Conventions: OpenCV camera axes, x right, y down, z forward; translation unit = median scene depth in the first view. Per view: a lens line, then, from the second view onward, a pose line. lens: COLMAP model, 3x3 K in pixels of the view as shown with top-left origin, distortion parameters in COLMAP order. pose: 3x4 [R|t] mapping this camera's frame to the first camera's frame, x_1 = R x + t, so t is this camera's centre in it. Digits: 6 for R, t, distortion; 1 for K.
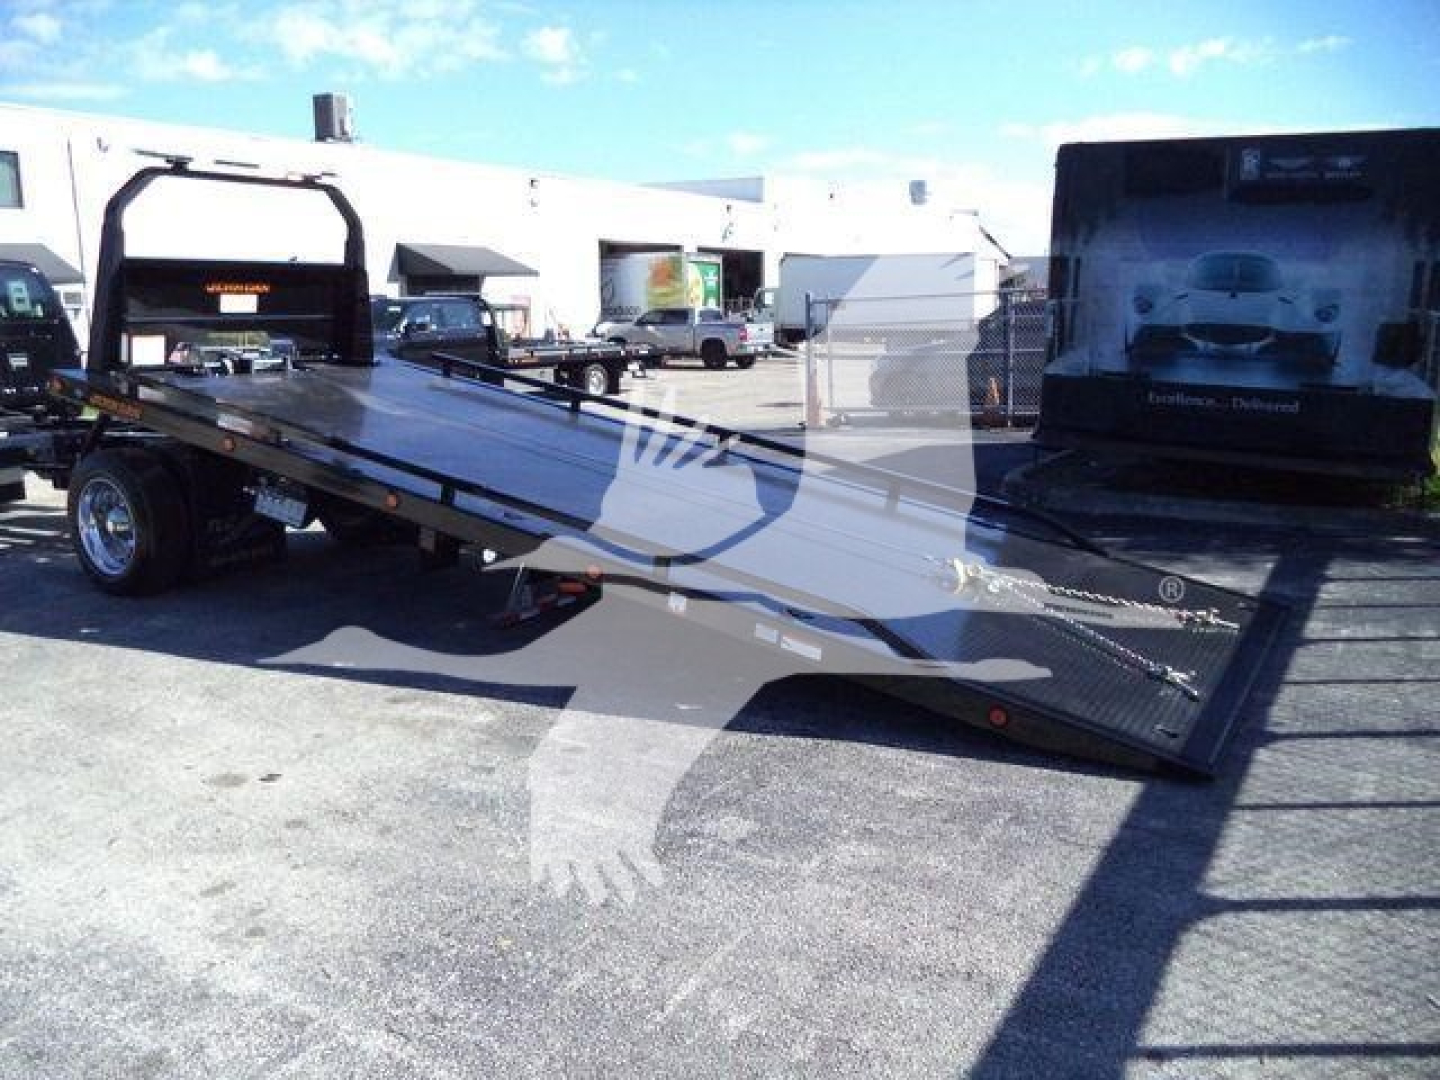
lens RADIAL K [[1197.3, 0, 773.4], [0, 1197.3, 542.3], [0, 0, 1]] dist [-0.038279, 0.000058]
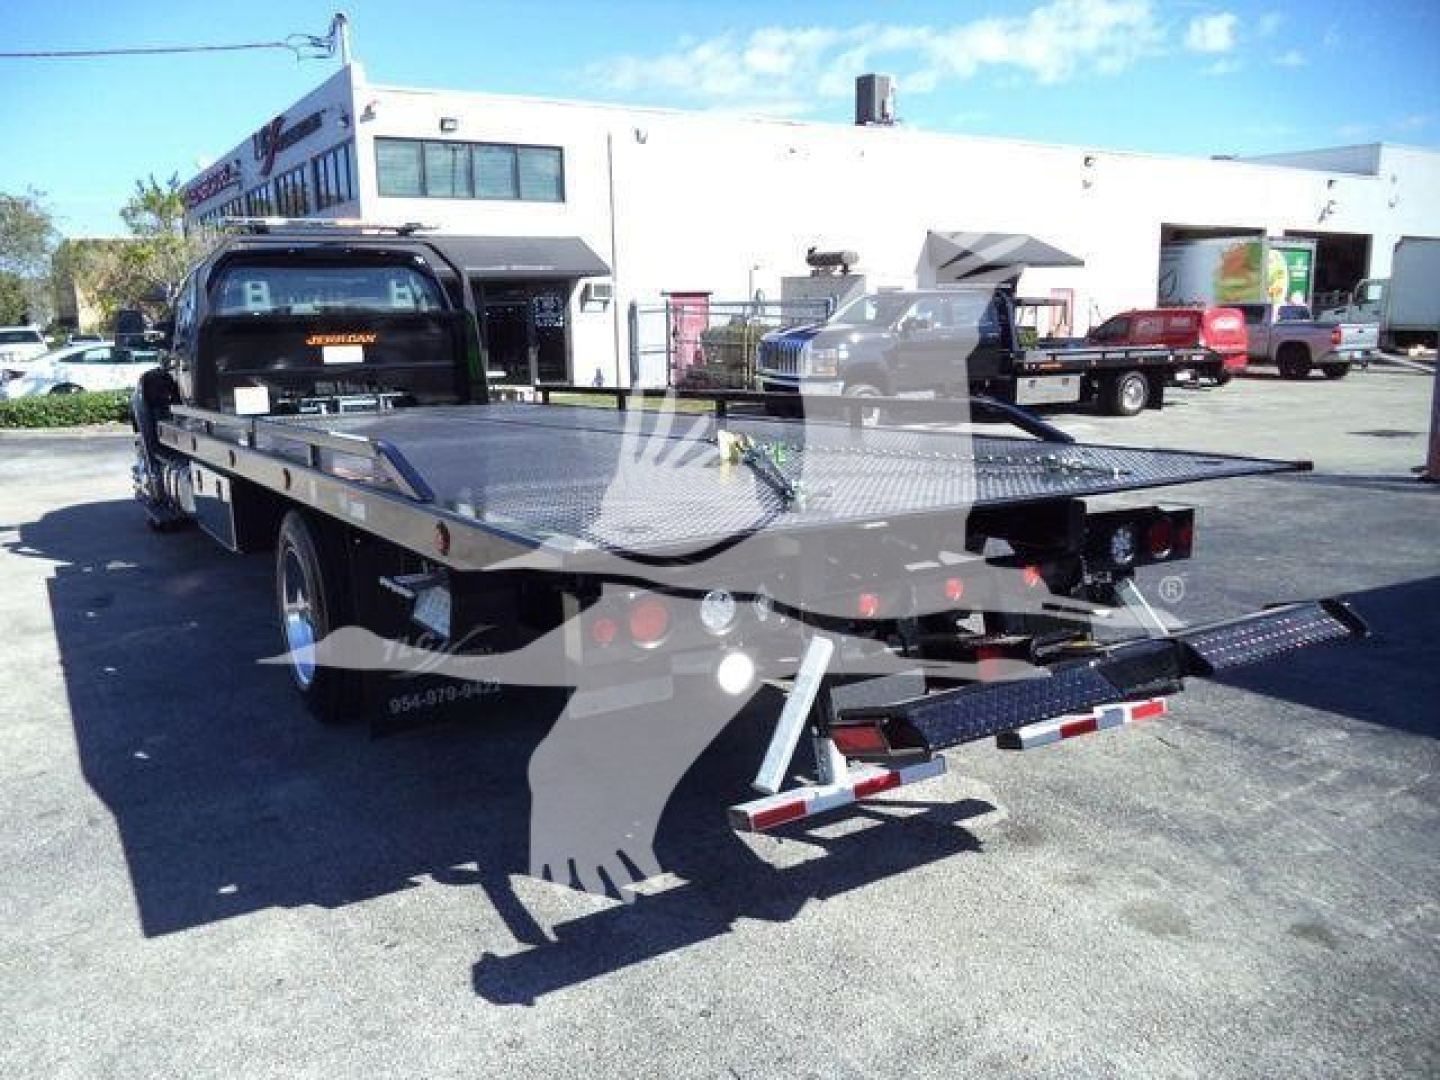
lens RADIAL K [[1194.7, 0, 740.9], [0, 1194.7, 538.6], [0, 0, 1]] dist [-0.029214, 0.008994]
pose [[0.885137, 0.088817, -0.456776, -0.003910], [-0.087717, 0.995864, 0.023662, -0.029504], [0.456988, 0.019123, 0.889267, 0.145898]]
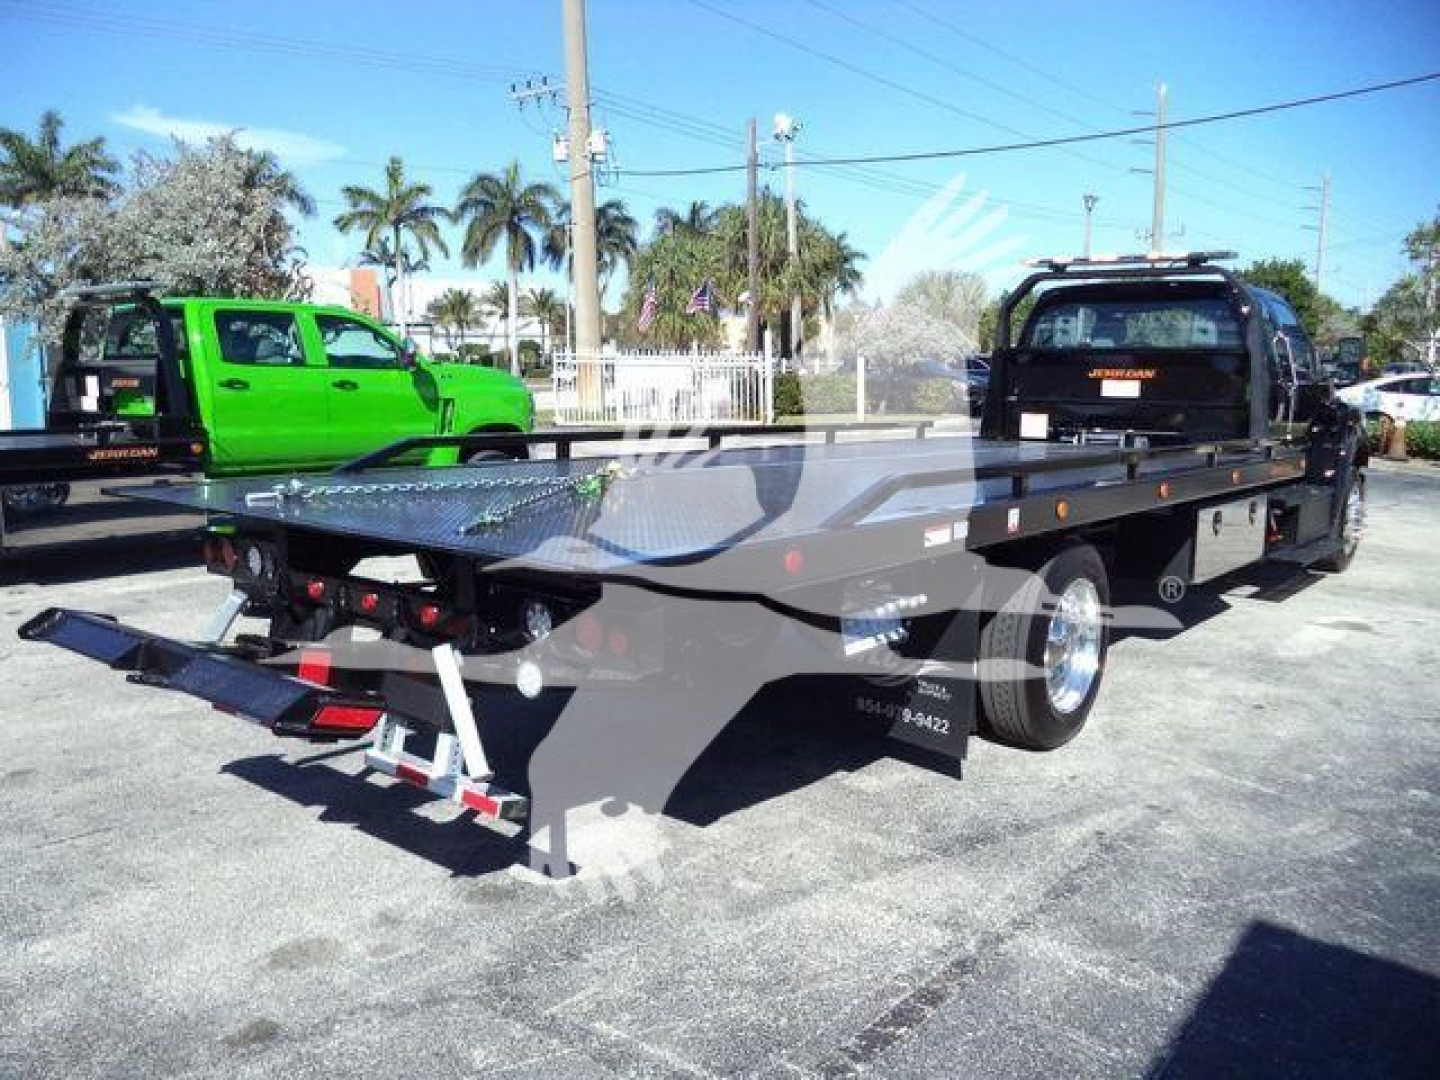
lens RADIAL K [[1186.6, 0, 703.5], [0, 1186.6, 556.5], [0, 0, 1]] dist [-0.021908, -0.001470]
pose [[-0.174633, 0.186528, -0.966804, 0.097089], [-0.191498, 0.956709, 0.219170, -0.071084], [0.965832, 0.223415, -0.131353, 0.343069]]
